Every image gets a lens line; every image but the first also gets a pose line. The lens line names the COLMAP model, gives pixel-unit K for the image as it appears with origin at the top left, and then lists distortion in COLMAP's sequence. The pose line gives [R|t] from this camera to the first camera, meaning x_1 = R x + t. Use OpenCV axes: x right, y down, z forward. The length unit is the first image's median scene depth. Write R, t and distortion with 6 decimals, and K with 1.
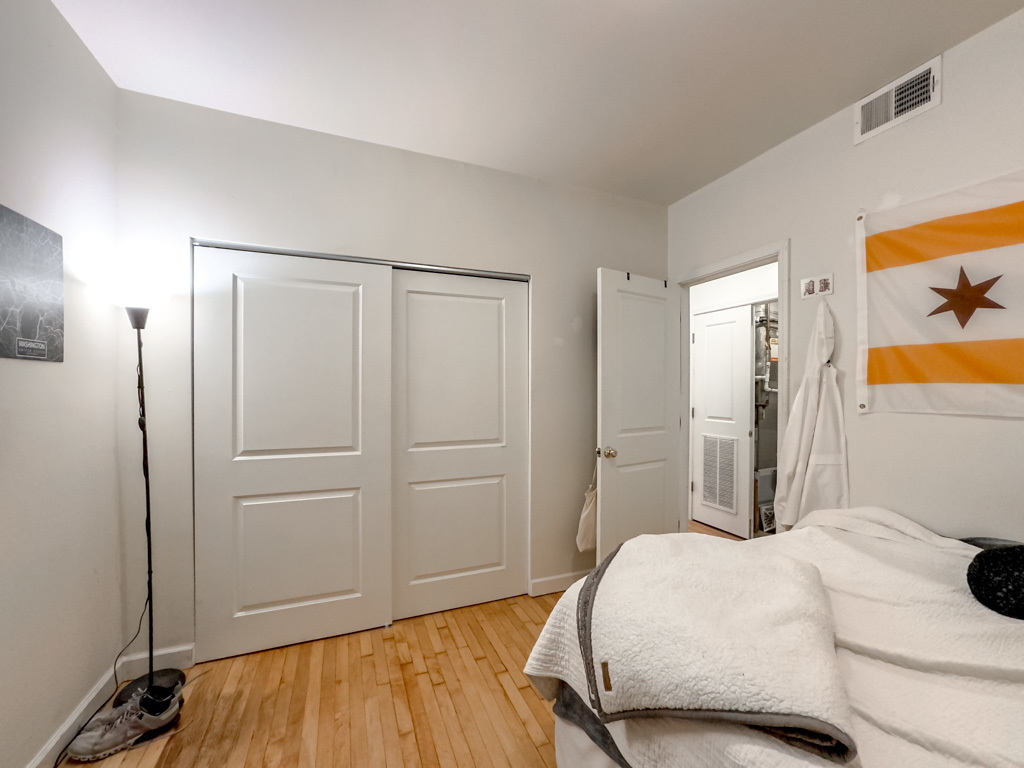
lens RADIAL K [[416.8, 0, 516.2], [0, 416.8, 388.5], [0, 0, 1]] dist [-0.021591, 0.009463]
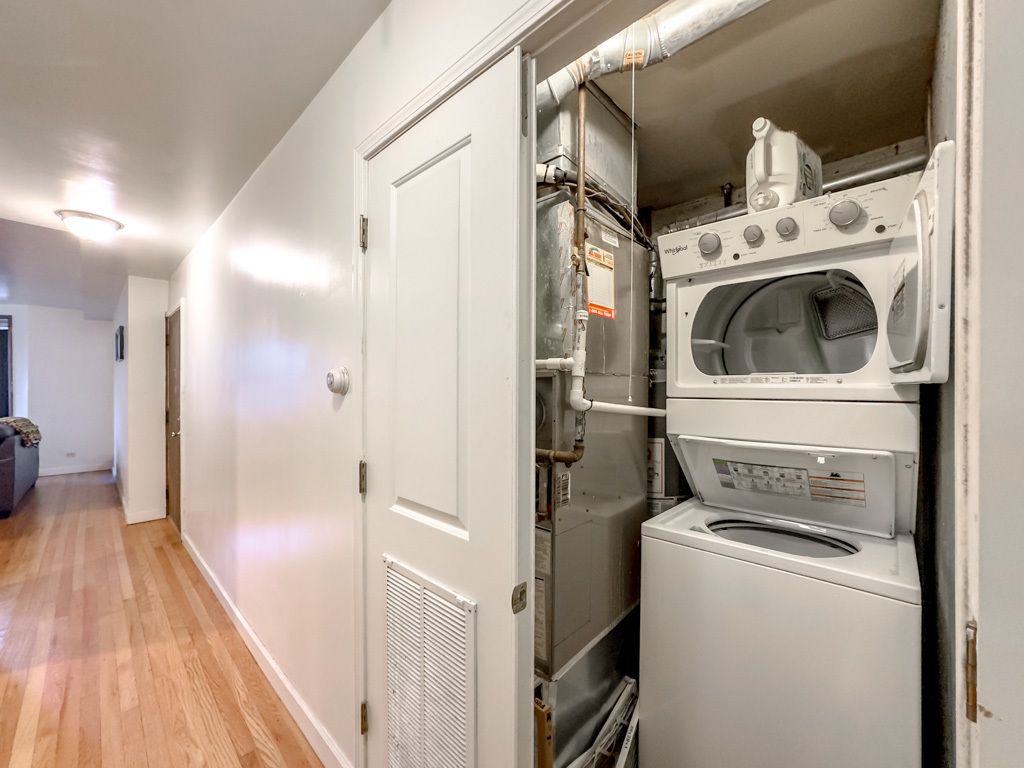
lens RADIAL K [[416.8, 0, 512.0], [0, 416.8, 387.5], [0, 0, 1]] dist [-0.021591, 0.009463]
pose [[0.920066, 0.002673, 0.391753, 0.443229], [0.001031, 0.999957, -0.009243, -0.006780], [-0.391761, 0.008908, 0.920024, 0.740125]]
